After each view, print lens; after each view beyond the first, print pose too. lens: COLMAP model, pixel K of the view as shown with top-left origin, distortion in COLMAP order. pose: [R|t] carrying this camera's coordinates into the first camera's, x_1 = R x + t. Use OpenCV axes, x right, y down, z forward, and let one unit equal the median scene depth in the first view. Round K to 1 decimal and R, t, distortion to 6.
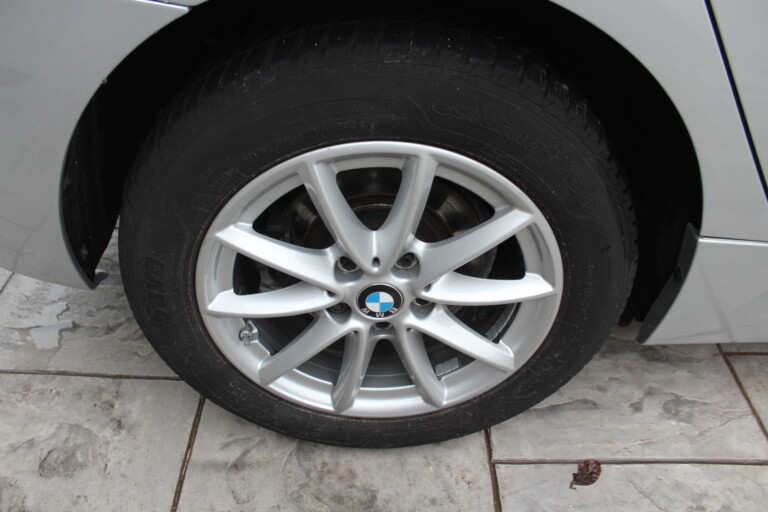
lens RADIAL K [[652.4, 0, 383.9], [0, 652.4, 232.2], [0, 0, 1]] dist [-0.169996, 0.148967]
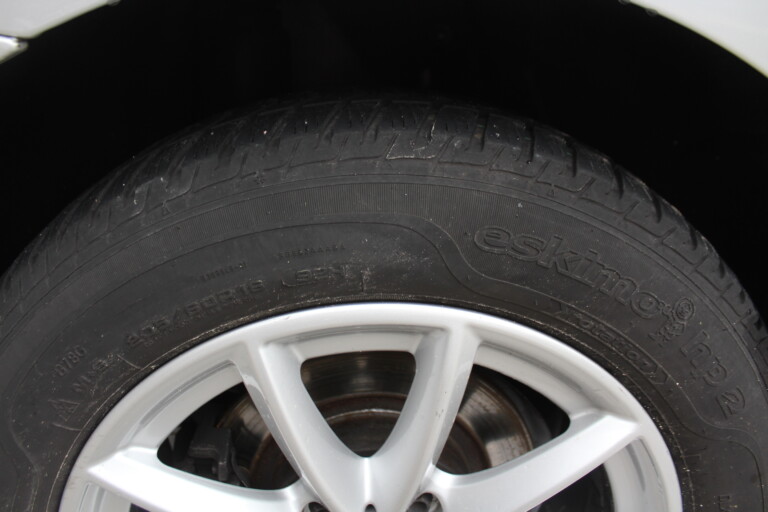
lens RADIAL K [[652.4, 0, 383.9], [0, 652.4, 232.2], [0, 0, 1]] dist [-0.169996, 0.148967]
pose [[0.999154, -0.009571, 0.039999, -0.022782], [0.020076, 0.962308, -0.271221, -0.046802], [-0.035895, 0.271795, 0.961686, 0.440817]]
